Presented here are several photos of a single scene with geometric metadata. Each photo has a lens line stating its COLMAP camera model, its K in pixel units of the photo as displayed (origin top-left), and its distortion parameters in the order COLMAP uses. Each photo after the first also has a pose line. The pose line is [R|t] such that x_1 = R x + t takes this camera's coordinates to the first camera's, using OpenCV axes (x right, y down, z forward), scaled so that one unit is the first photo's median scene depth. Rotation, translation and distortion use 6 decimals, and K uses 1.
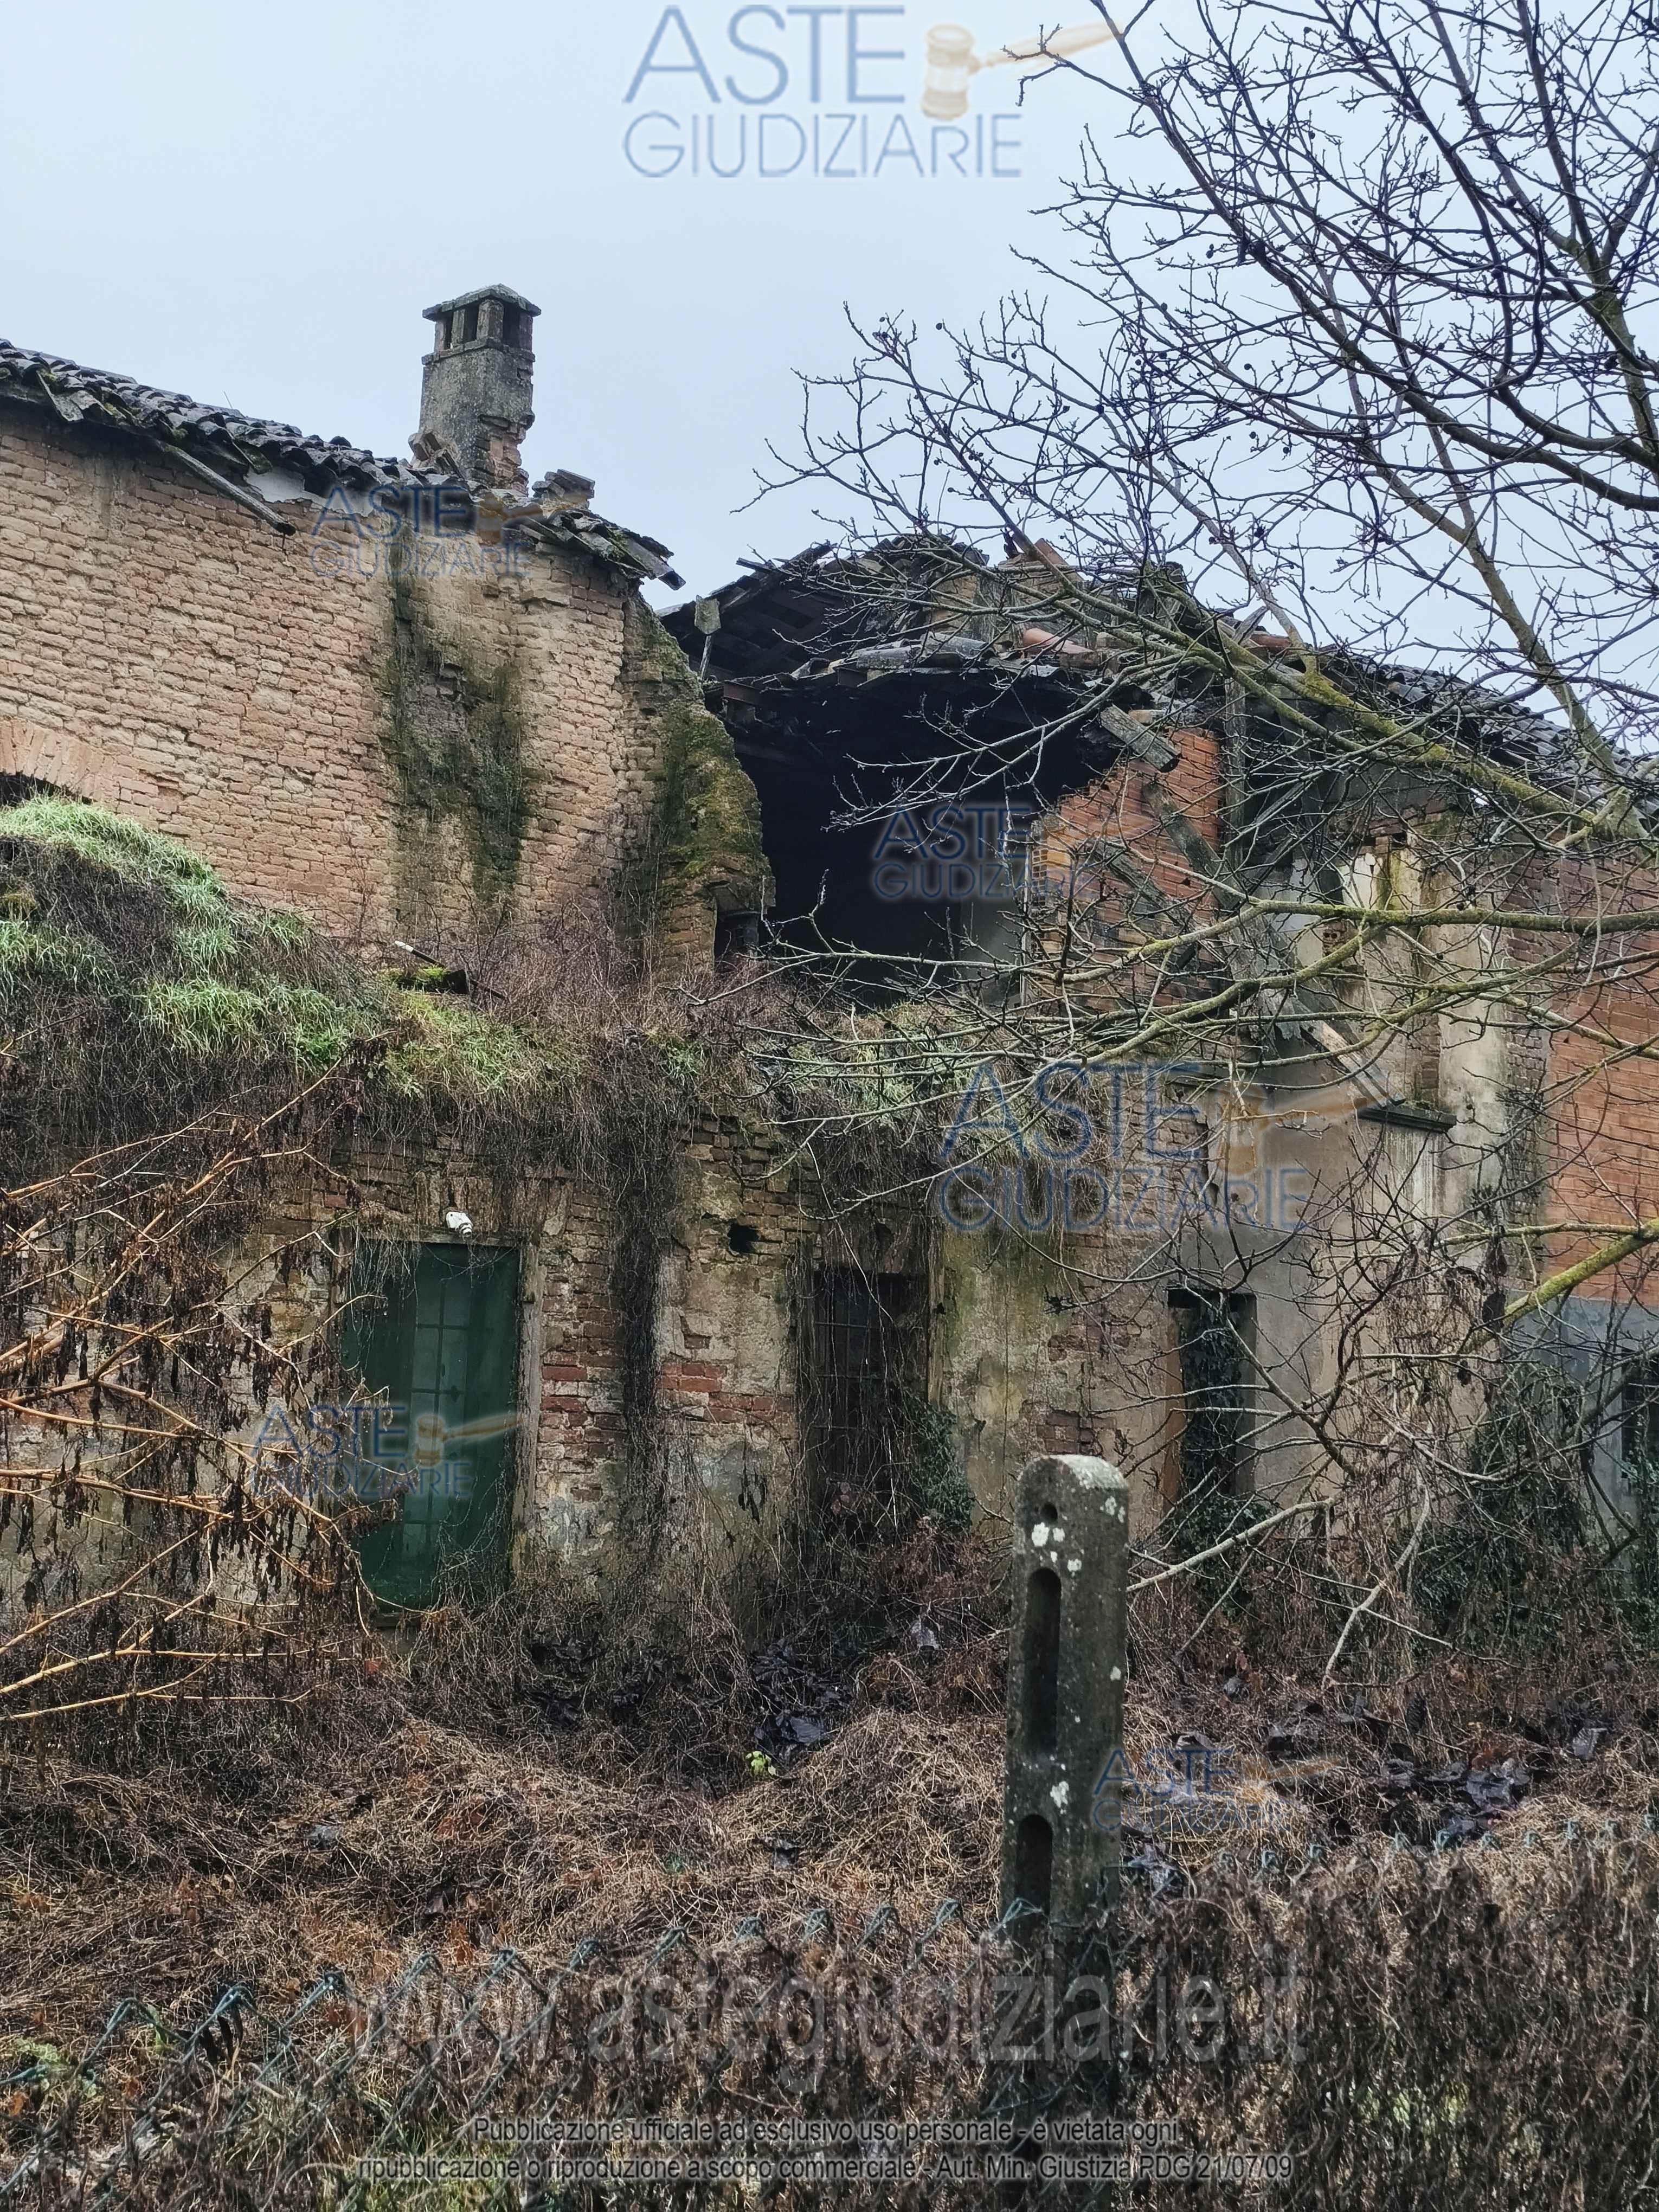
lens RADIAL K [[2991.6, 0, 845.9], [0, 2991.6, 1103.4], [0, 0, 1]] dist [0.160811, -0.592681]
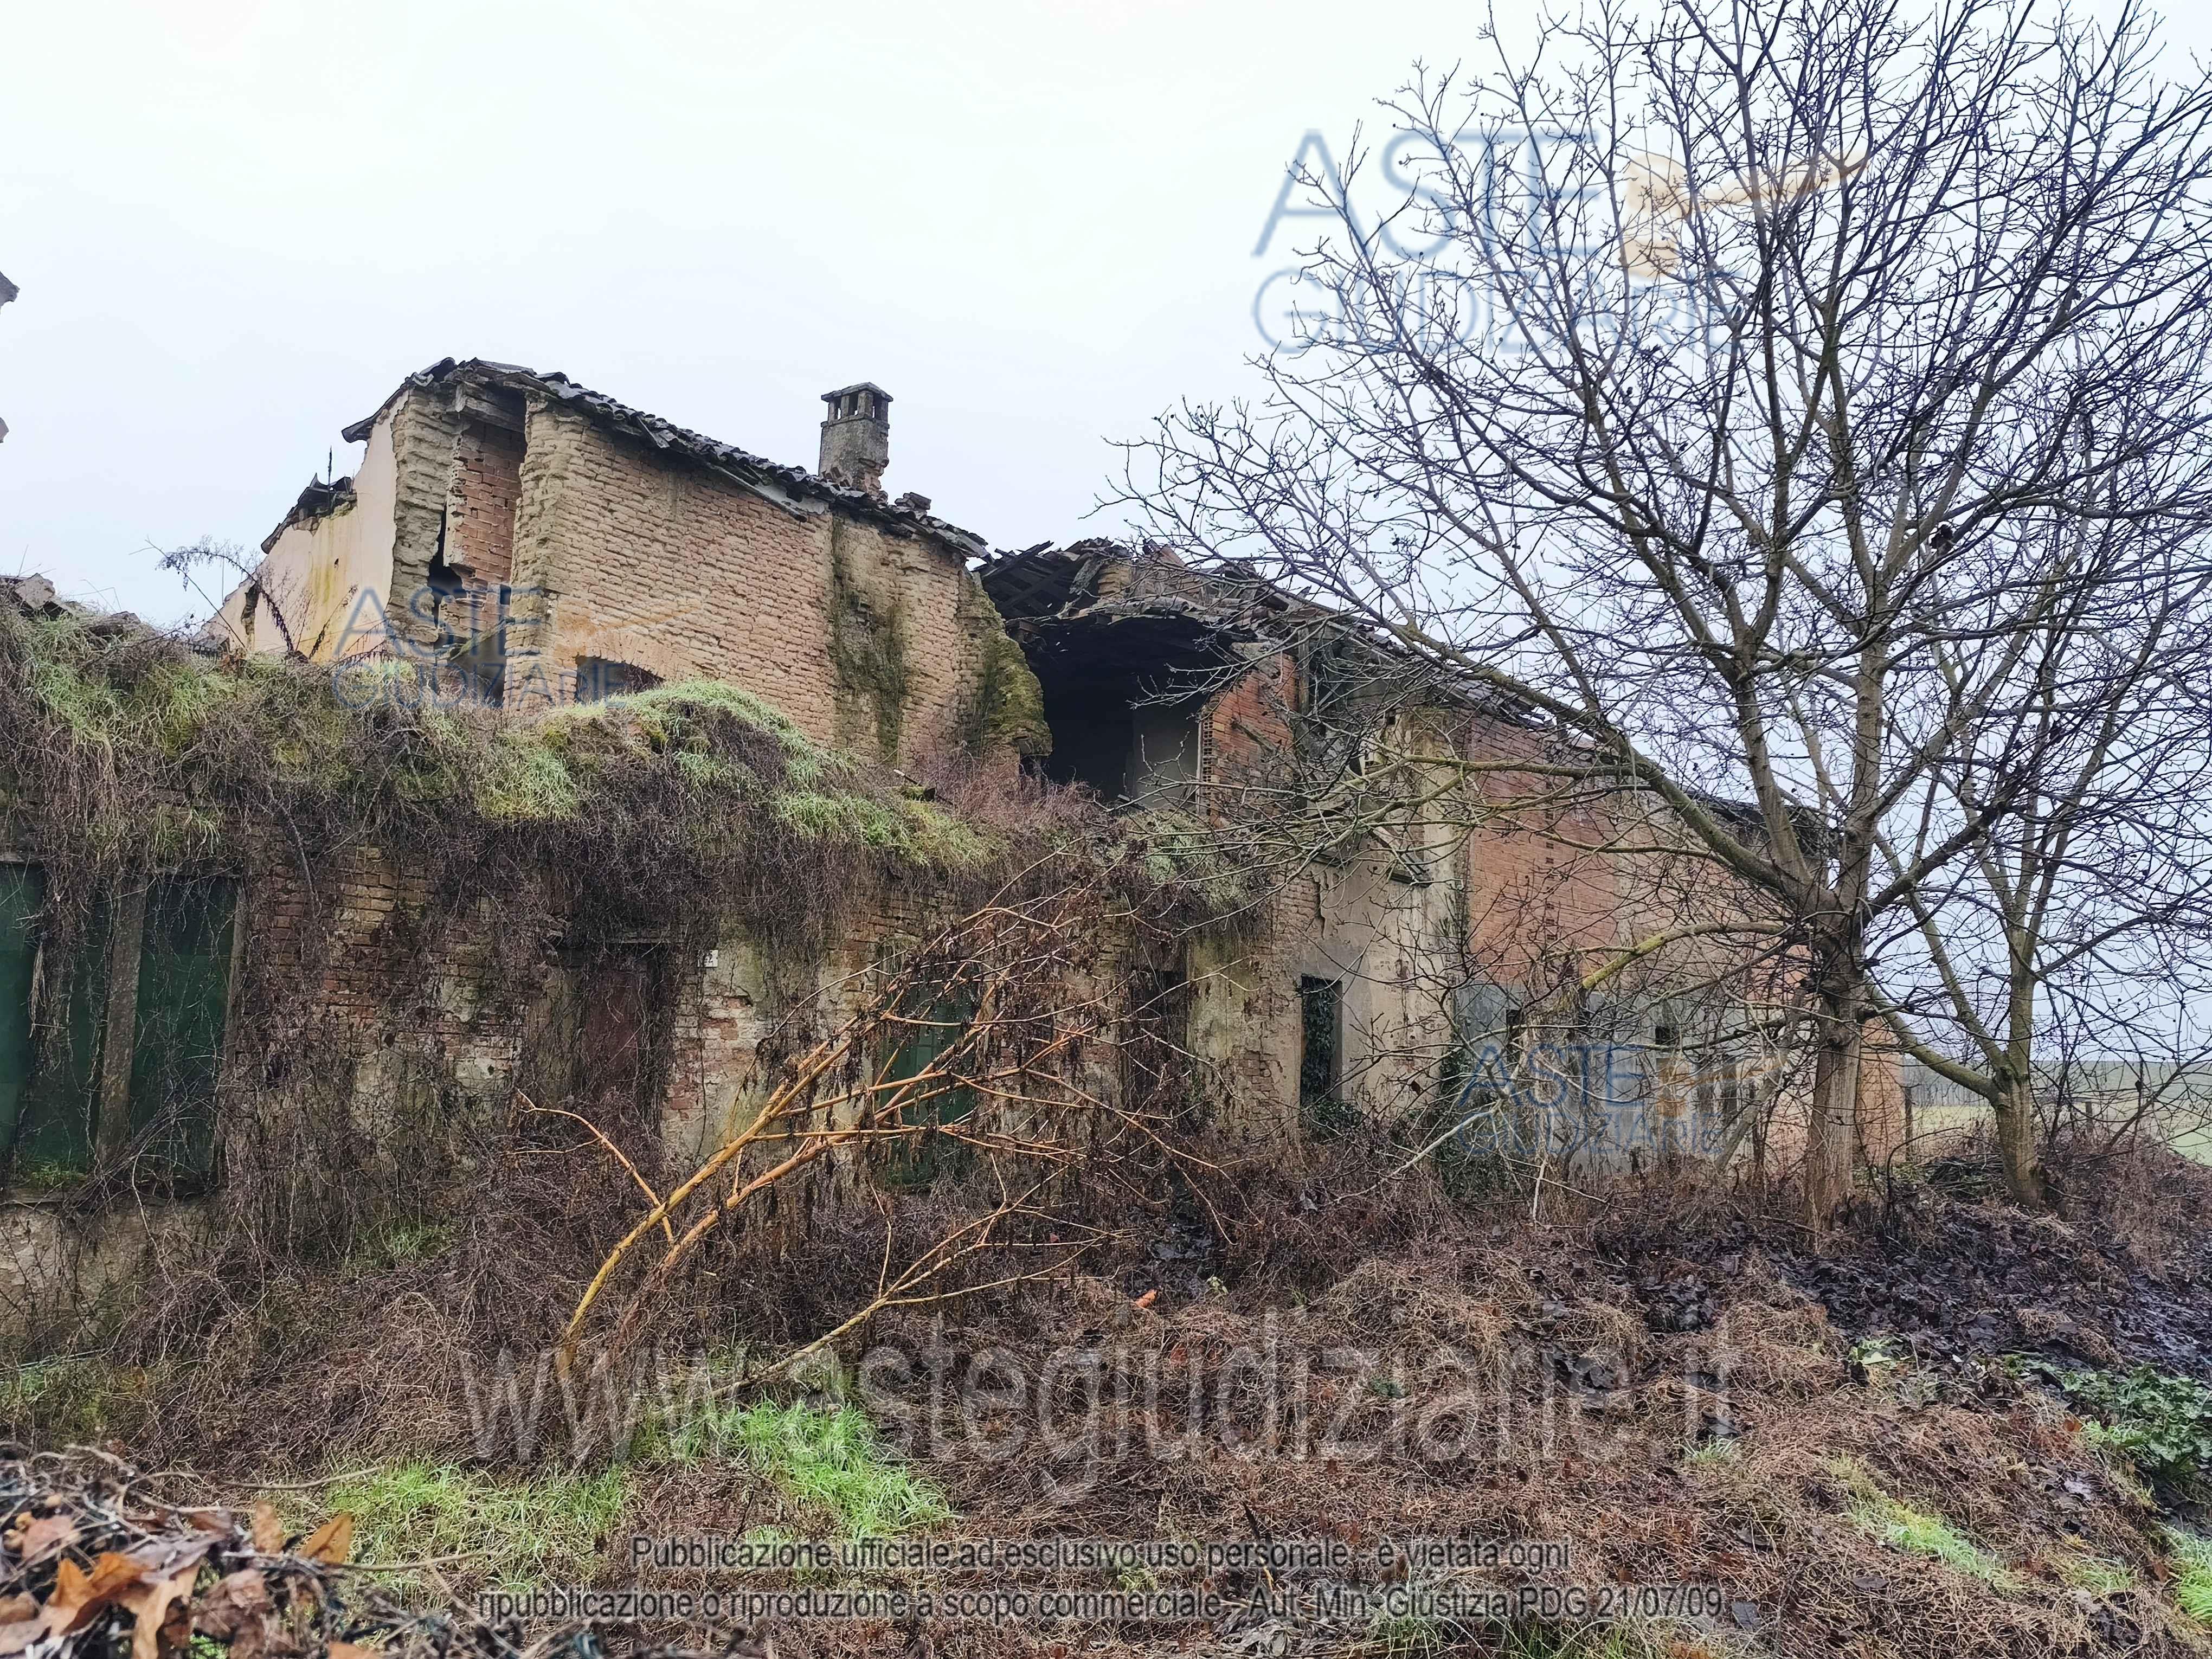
lens RADIAL K [[1651.6, 0, 1117.7], [0, 1651.6, 833.6], [0, 0, 1]] dist [0.052600, -0.062830]
pose [[0.990025, 0.012317, 0.140353, -0.145924], [-0.010110, 0.999814, -0.016430, -0.005320], [-0.140529, 0.014847, 0.989965, 0.085207]]
